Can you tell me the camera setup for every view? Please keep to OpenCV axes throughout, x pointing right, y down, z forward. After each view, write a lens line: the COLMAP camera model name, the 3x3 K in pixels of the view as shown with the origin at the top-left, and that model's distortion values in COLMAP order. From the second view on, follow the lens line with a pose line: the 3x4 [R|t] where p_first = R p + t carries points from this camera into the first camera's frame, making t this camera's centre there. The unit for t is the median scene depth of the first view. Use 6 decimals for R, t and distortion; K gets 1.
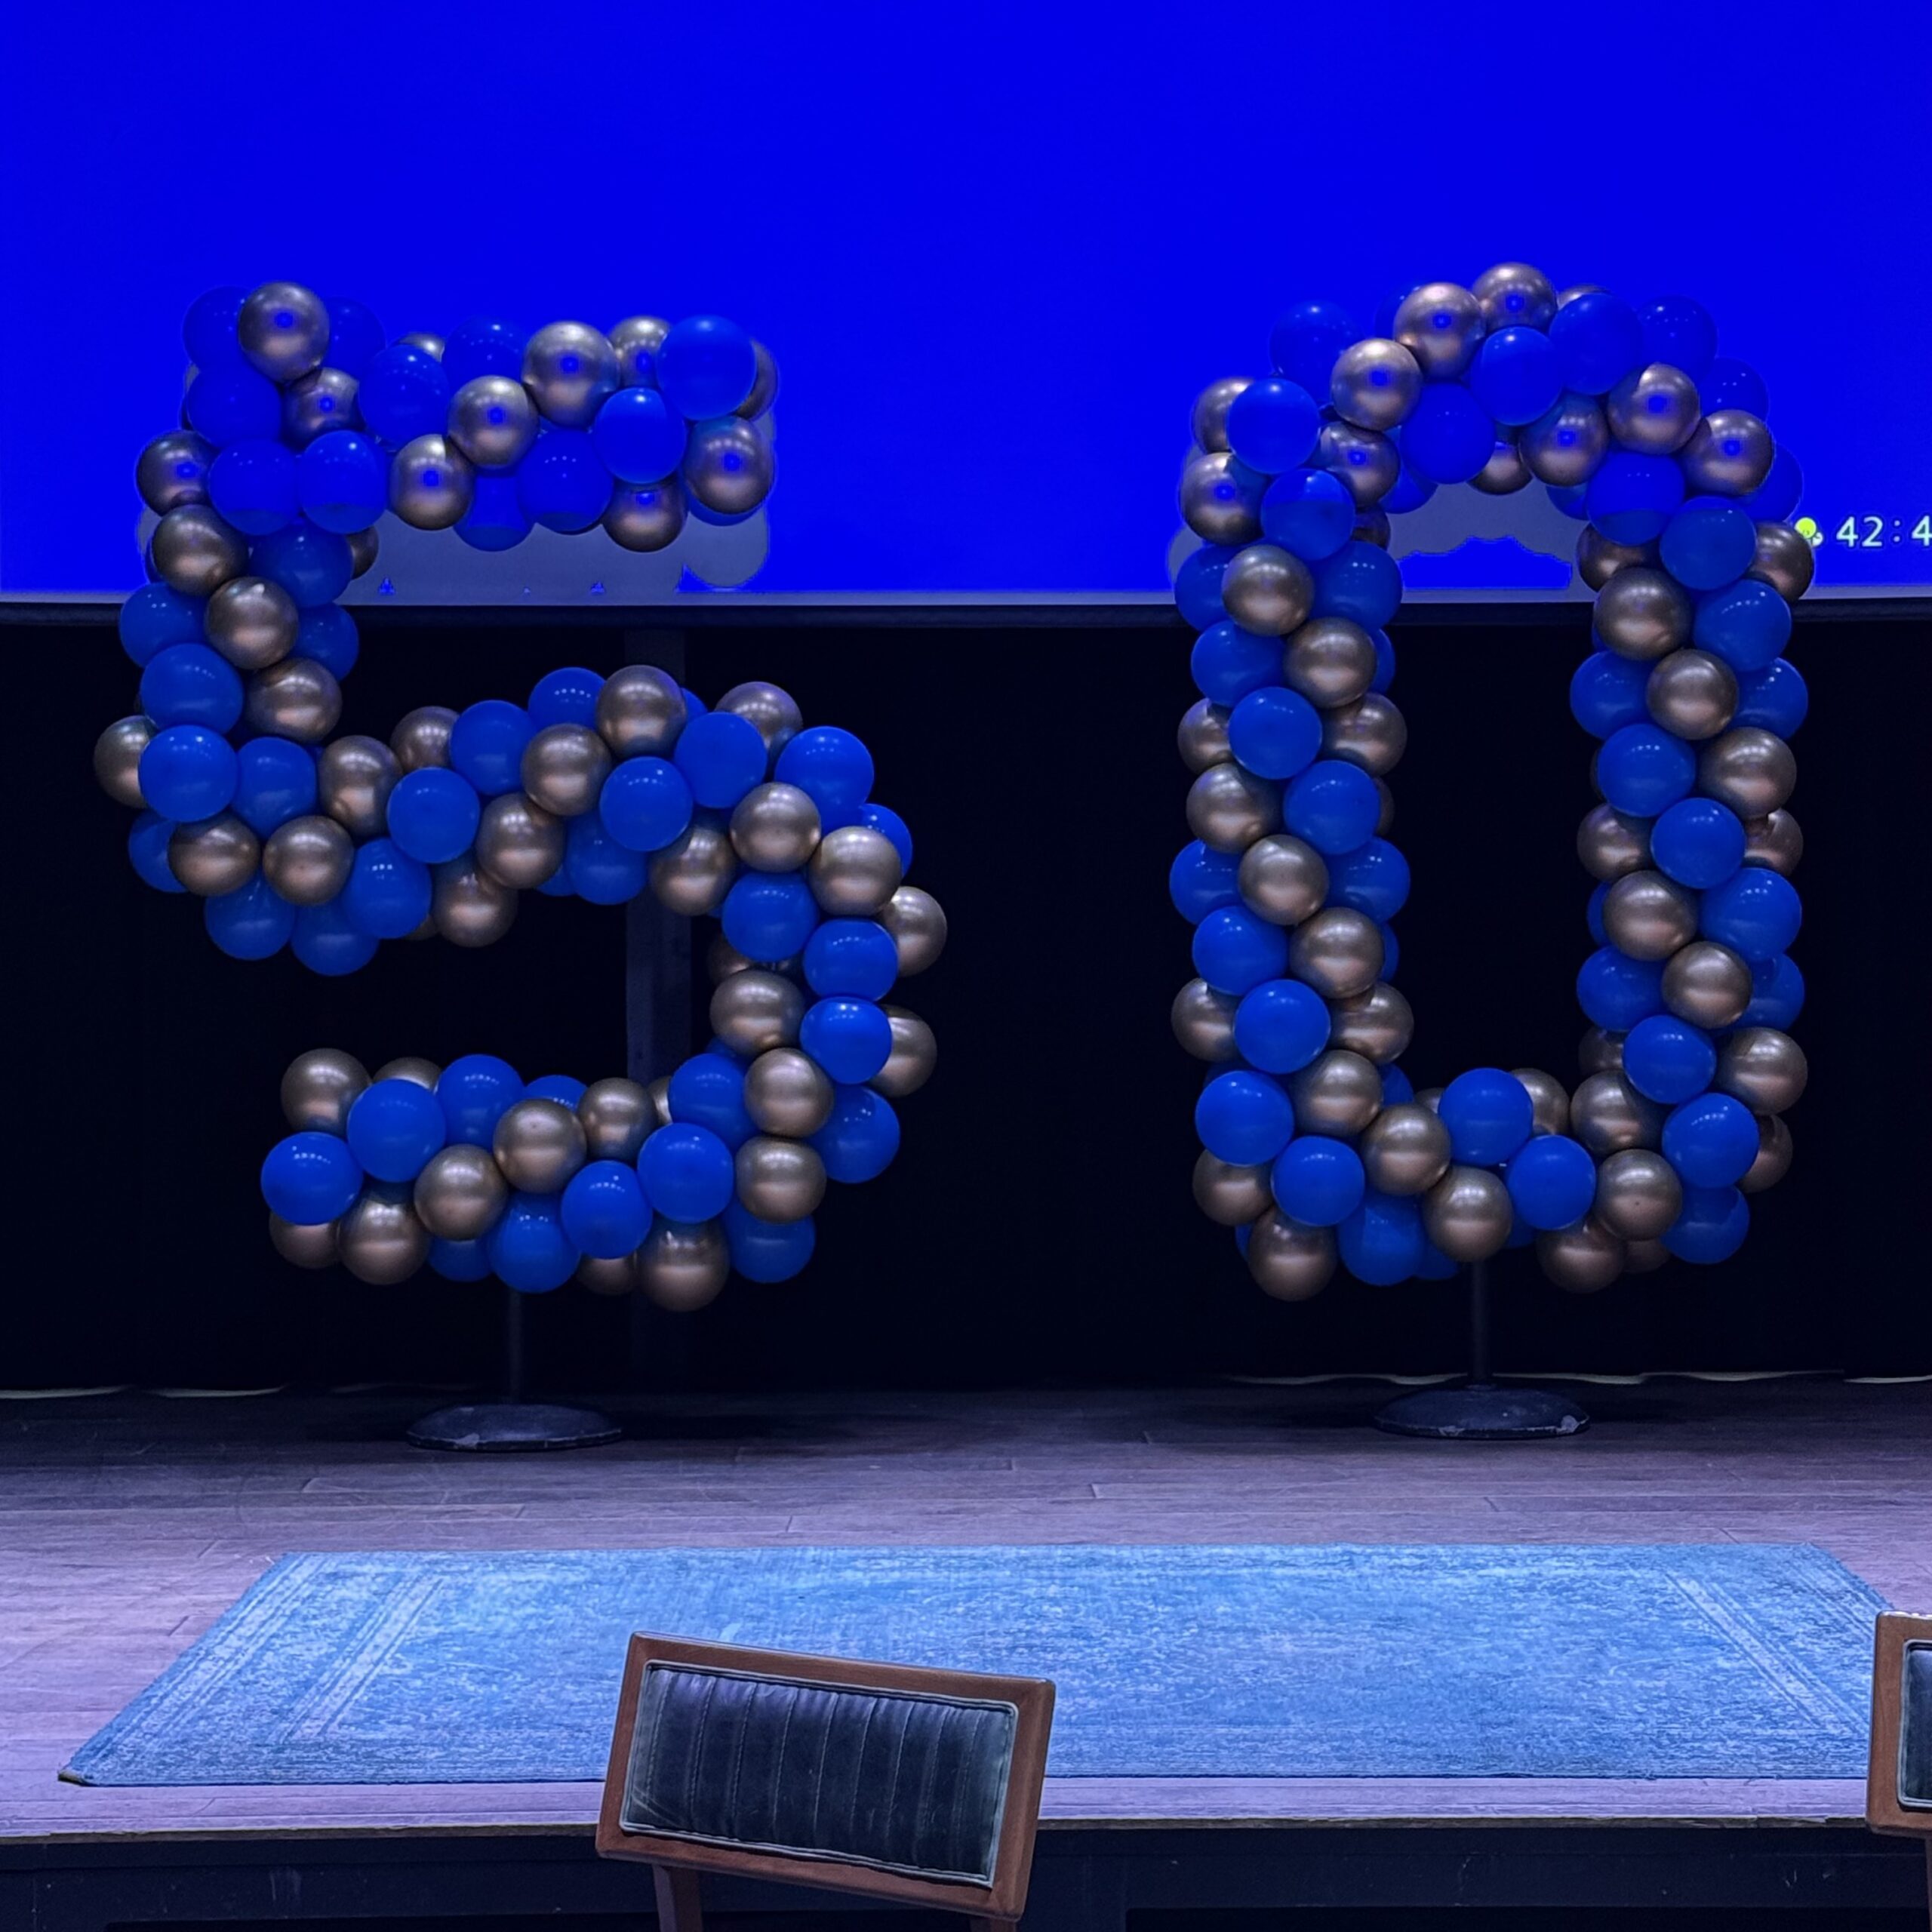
lens RADIAL K [[4323.7, 0, 958.9], [0, 4323.7, 986.4], [0, 0, 1]] dist [0.132775, 0.000000]
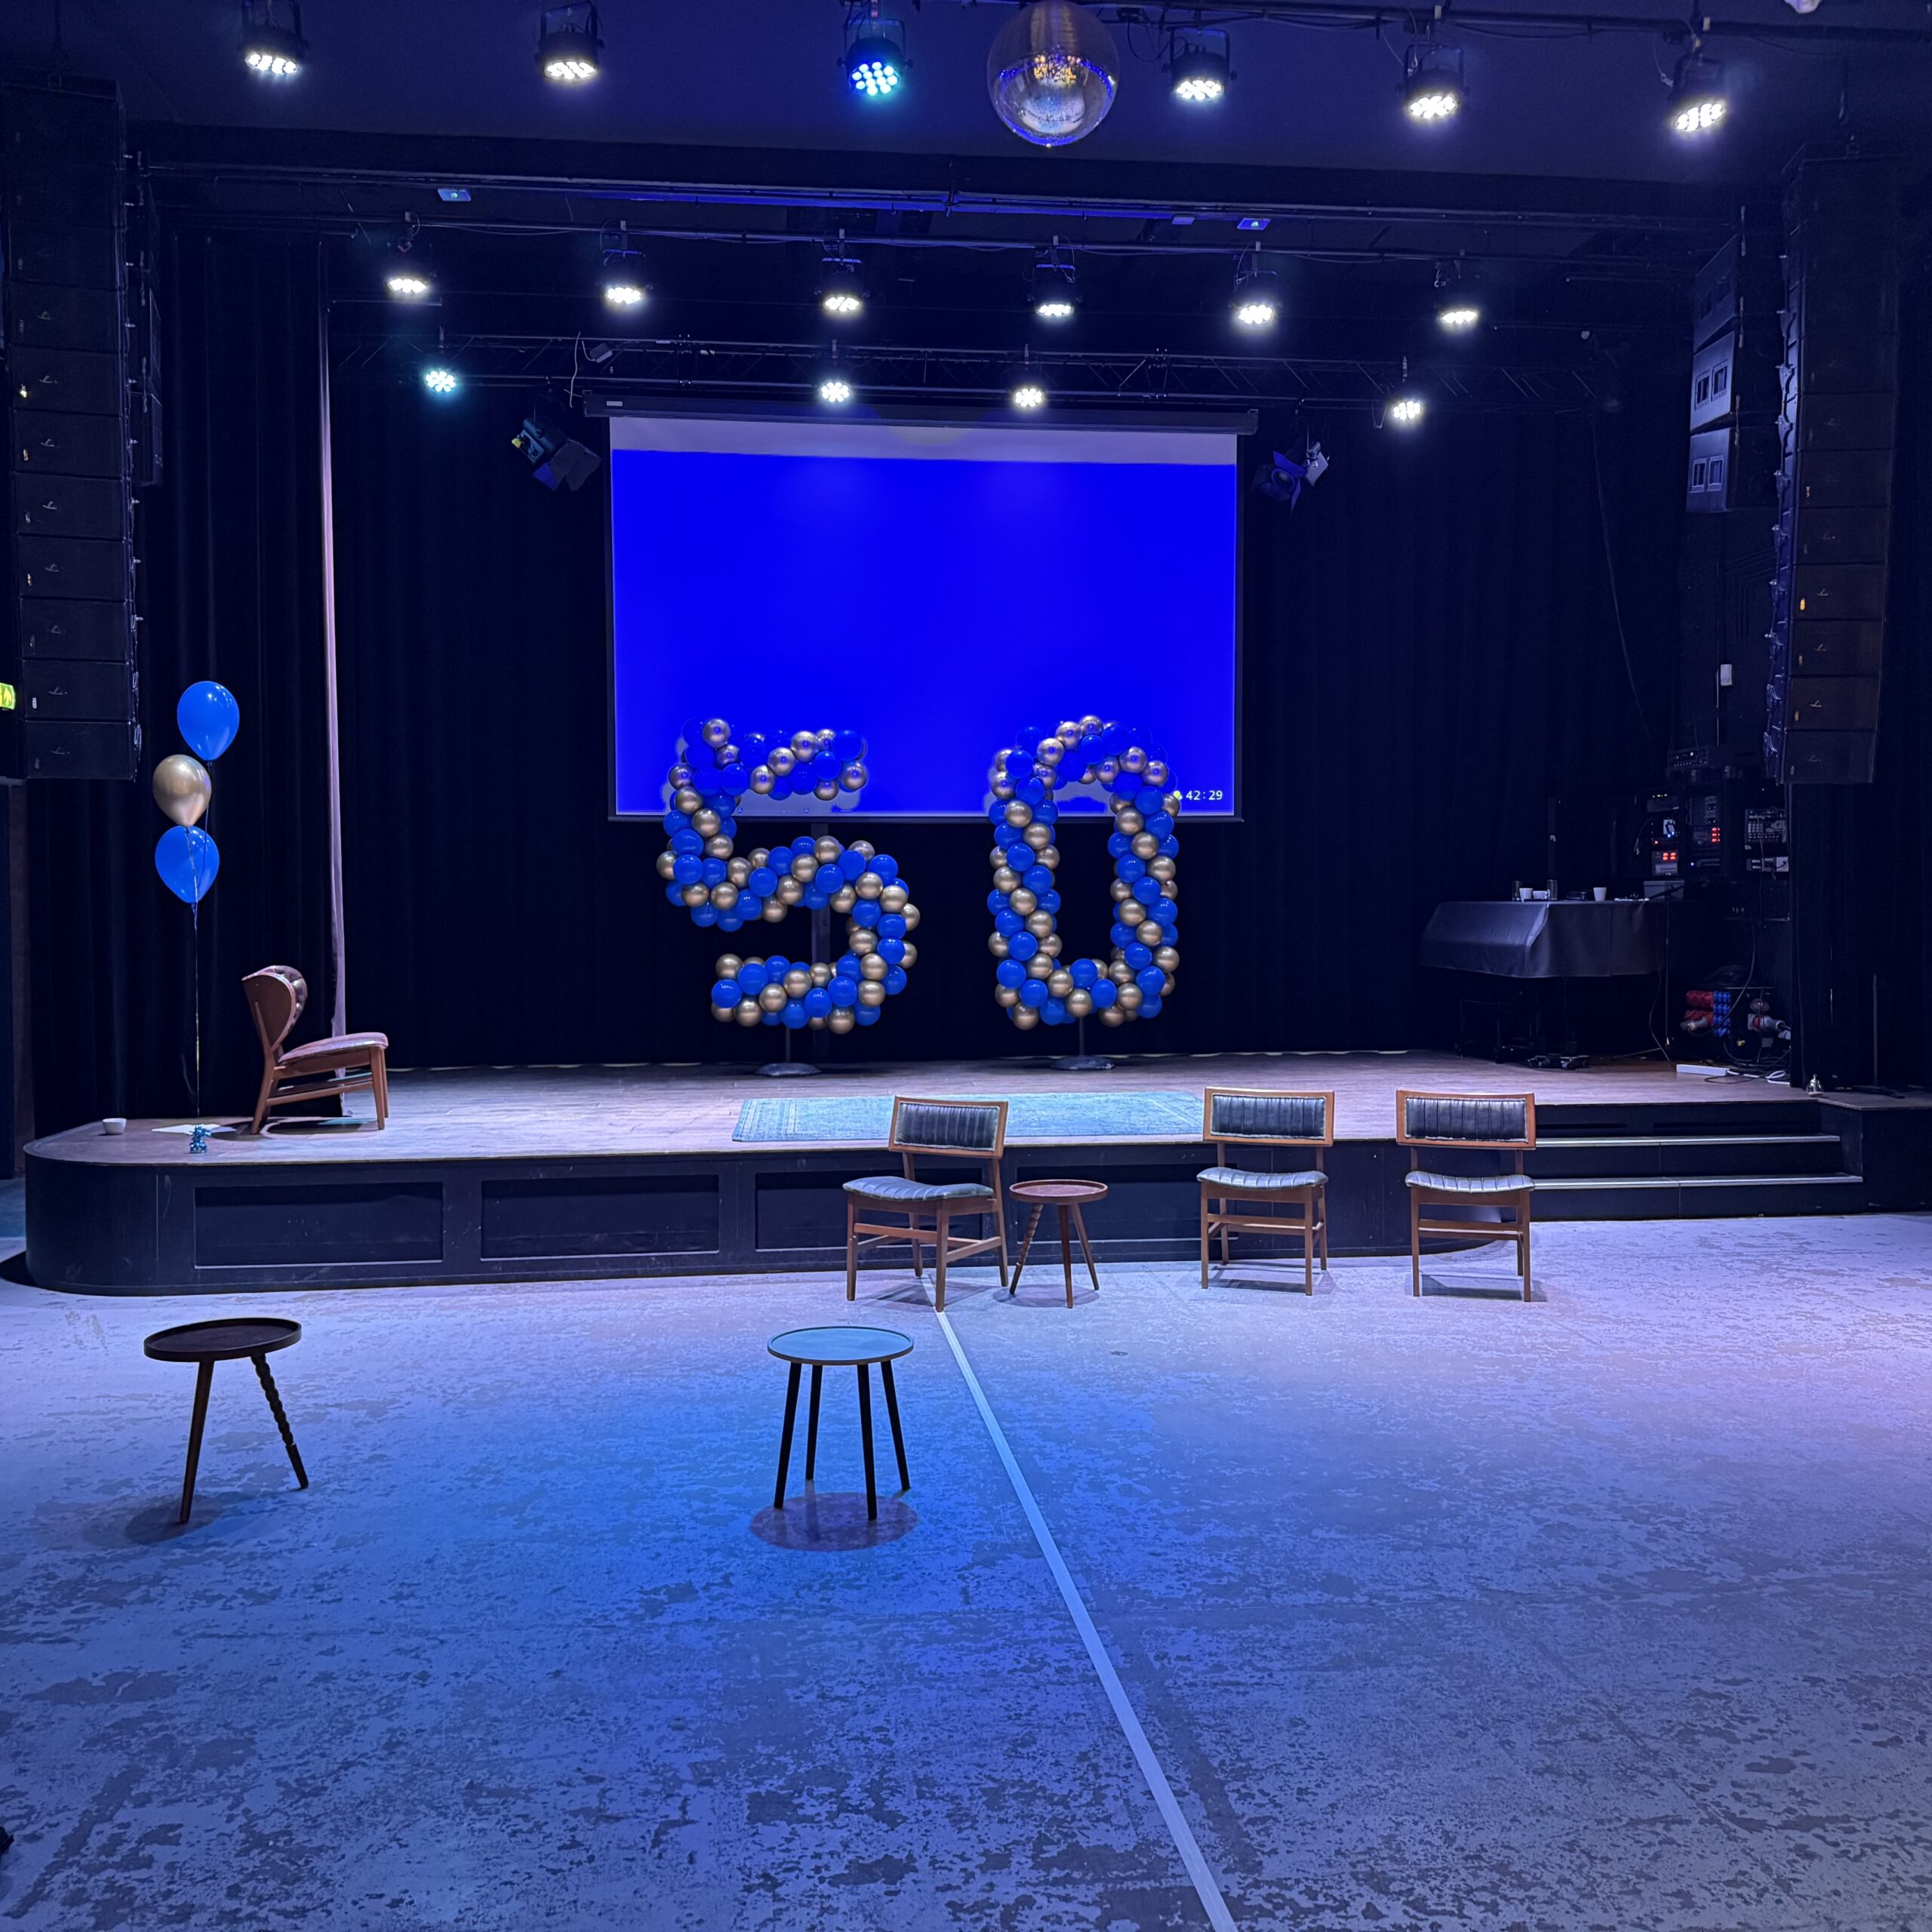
lens RADIAL K [[1785.8, 0, 975.6], [0, 1785.8, 954.6], [0, 0, 1]] dist [-0.002635, 0.000000]
pose [[0.995855, -0.003312, 0.090896, -0.084543], [0.002688, 0.999972, 0.006977, 0.005960], [-0.090917, -0.006704, 0.995836, -0.347939]]
